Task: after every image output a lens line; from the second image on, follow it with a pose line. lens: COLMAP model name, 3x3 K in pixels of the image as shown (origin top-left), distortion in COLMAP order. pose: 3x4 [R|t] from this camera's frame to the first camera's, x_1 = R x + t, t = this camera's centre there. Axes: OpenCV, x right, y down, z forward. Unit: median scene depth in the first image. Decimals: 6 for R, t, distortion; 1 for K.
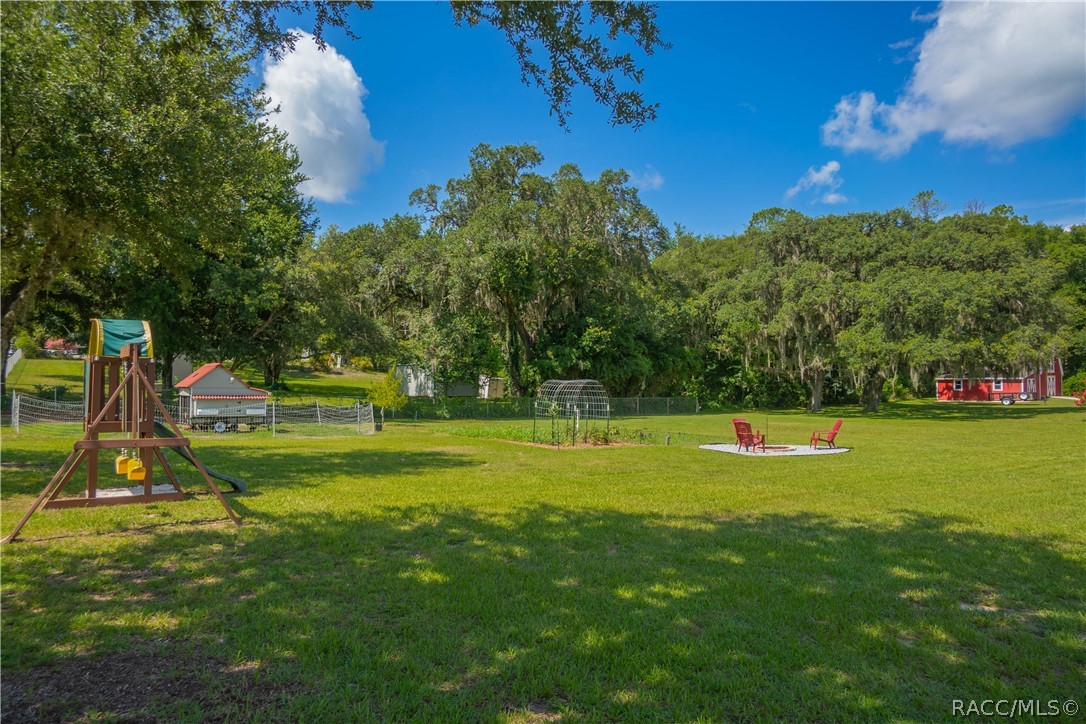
lens RADIAL K [[685.0, 0, 533.5], [0, 685.0, 367.1], [0, 0, 1]] dist [0.007127, 0.004943]
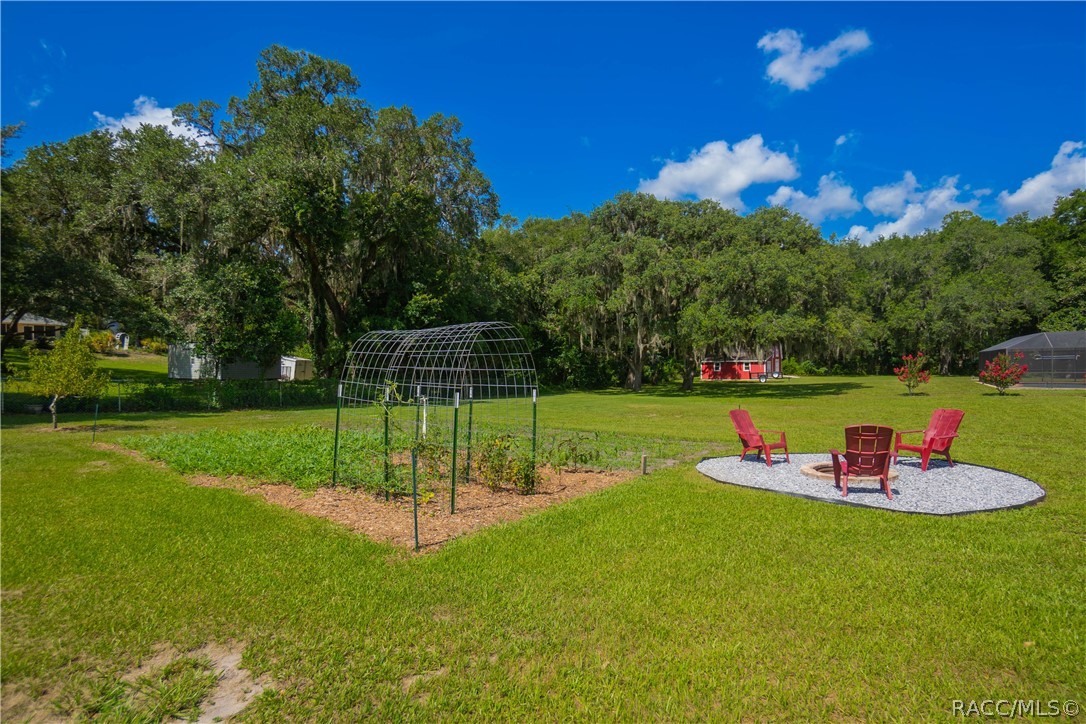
lens RADIAL K [[551.1, 0, 539.9], [0, 551.1, 364.2], [0, 0, 1]] dist [-0.041696, -0.000249]
pose [[0.944310, 0.000704, 0.329058, 0.004473], [-0.005660, 0.999885, 0.014104, 0.016534], [-0.329010, -0.015181, 0.944204, 0.319871]]
